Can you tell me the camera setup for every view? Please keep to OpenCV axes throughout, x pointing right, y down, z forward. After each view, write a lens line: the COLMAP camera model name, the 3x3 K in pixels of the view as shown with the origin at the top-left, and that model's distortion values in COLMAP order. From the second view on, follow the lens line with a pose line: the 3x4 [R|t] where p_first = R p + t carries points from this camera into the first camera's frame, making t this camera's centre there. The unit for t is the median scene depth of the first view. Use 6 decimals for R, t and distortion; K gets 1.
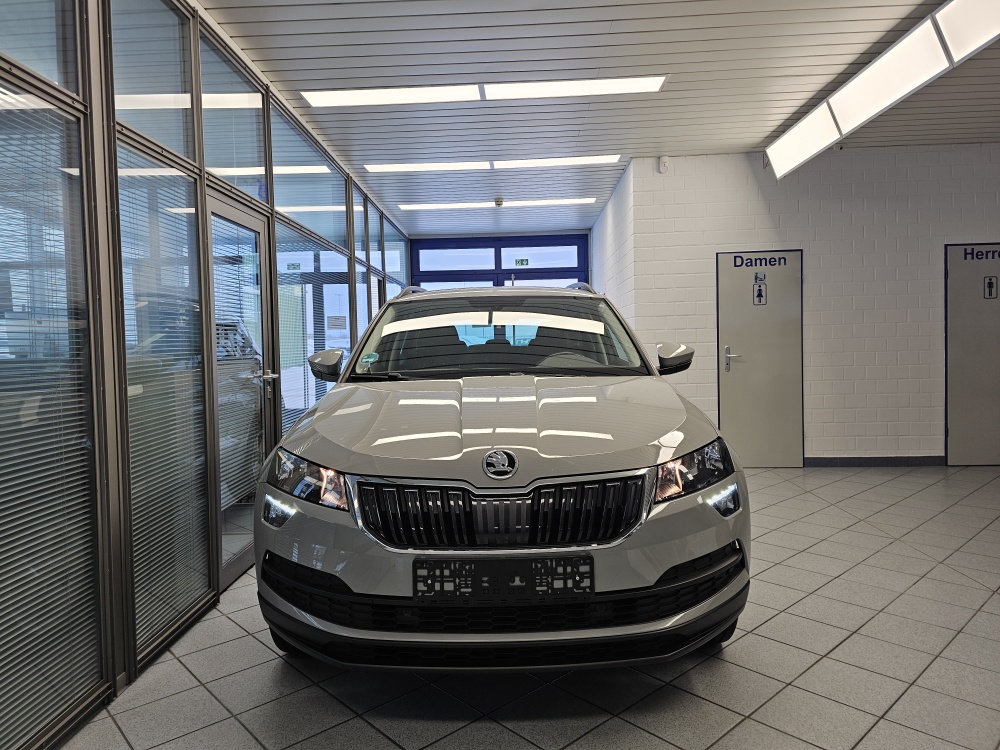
lens RADIAL K [[674.6, 0, 521.9], [0, 674.6, 369.4], [0, 0, 1]] dist [0.016872, -0.023186]
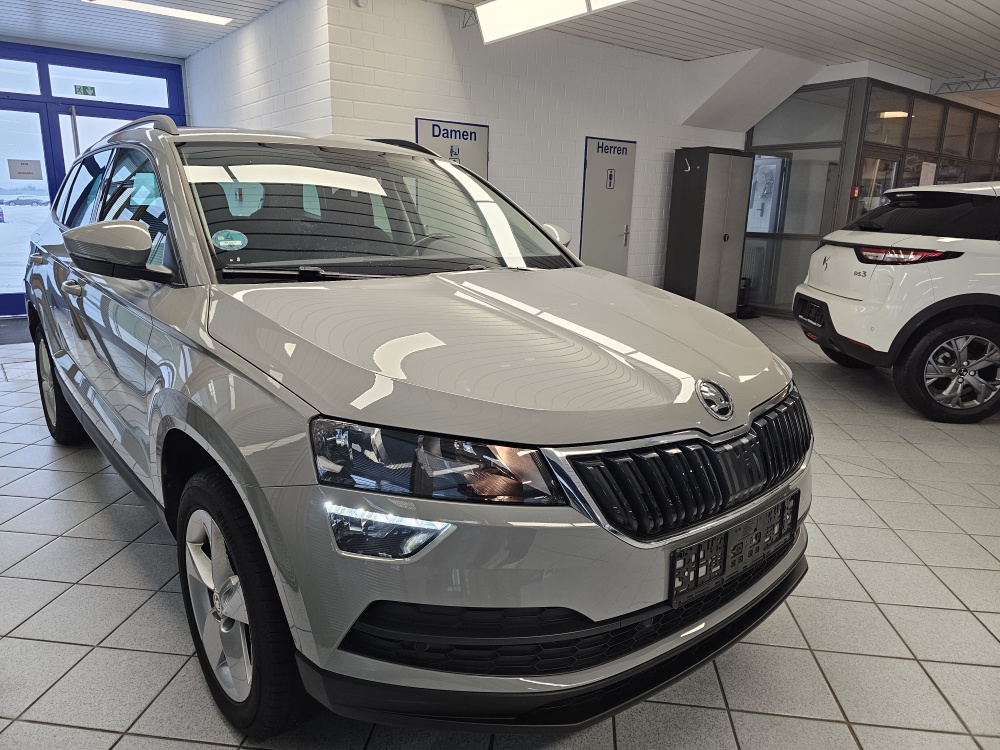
lens RADIAL K [[674.6, 0, 496.7], [0, 674.6, 373.3], [0, 0, 1]] dist [0.016872, -0.023186]
pose [[0.753832, -0.115765, 0.646789, -0.252875], [-0.013269, 0.981474, 0.191134, -0.012159], [-0.656933, -0.152665, 0.738331, 0.213537]]
